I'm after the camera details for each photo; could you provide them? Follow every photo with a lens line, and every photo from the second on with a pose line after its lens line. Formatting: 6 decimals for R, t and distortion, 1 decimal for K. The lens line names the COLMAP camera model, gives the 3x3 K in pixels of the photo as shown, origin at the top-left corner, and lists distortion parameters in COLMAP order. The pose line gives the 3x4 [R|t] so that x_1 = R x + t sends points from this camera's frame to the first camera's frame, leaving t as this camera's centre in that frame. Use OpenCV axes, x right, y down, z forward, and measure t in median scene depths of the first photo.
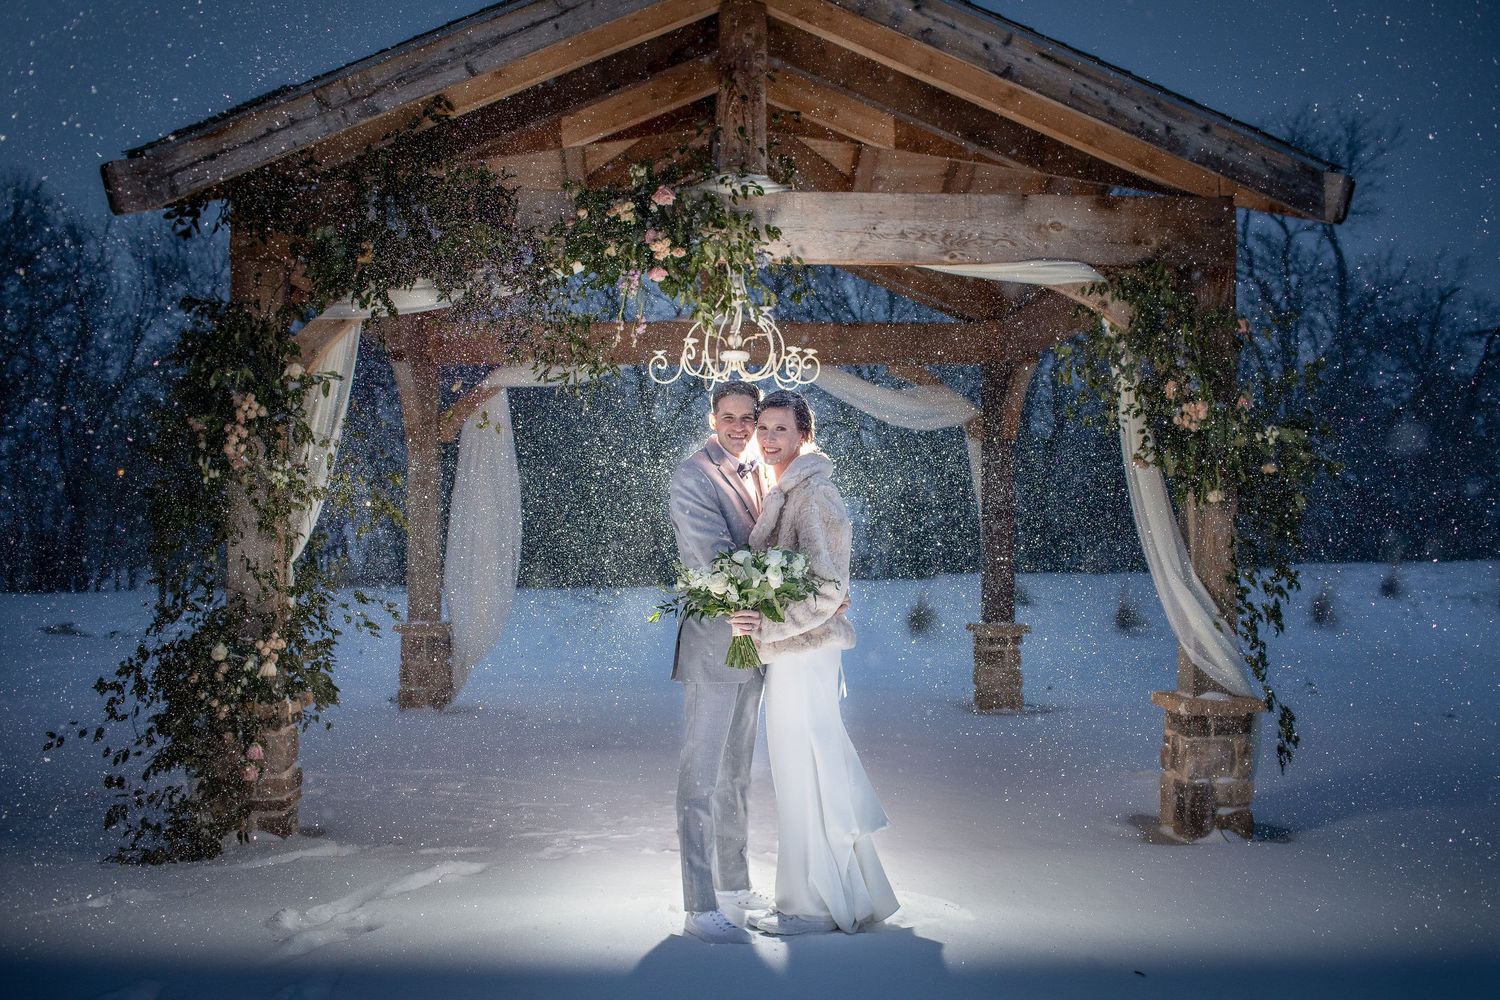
lens RADIAL K [[1512.8, 0, 752.2], [0, 1512.8, 499.0], [0, 0, 1]] dist [-0.009866, 0.000000]
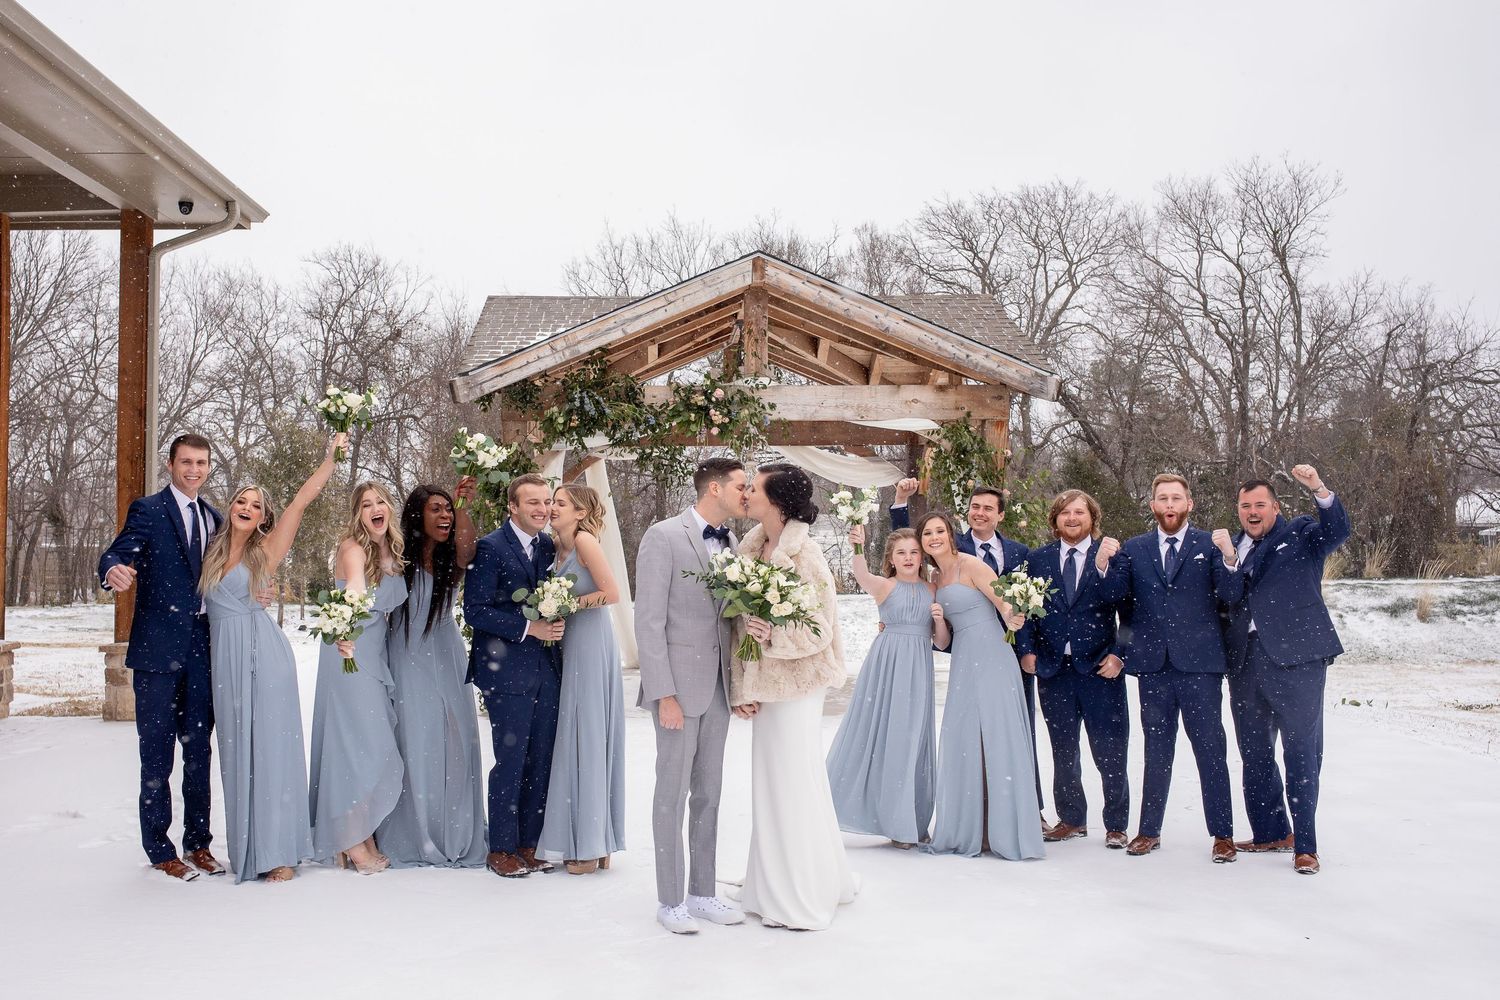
lens RADIAL K [[1512.8, 0, 747.6], [0, 1512.8, 502.5], [0, 0, 1]] dist [-0.009866, 0.000000]
pose [[0.999951, -0.000429, -0.009857, 0.001402], [0.000444, 0.999999, 0.001434, -0.053149], [0.009856, -0.001438, 0.999950, -1.030298]]
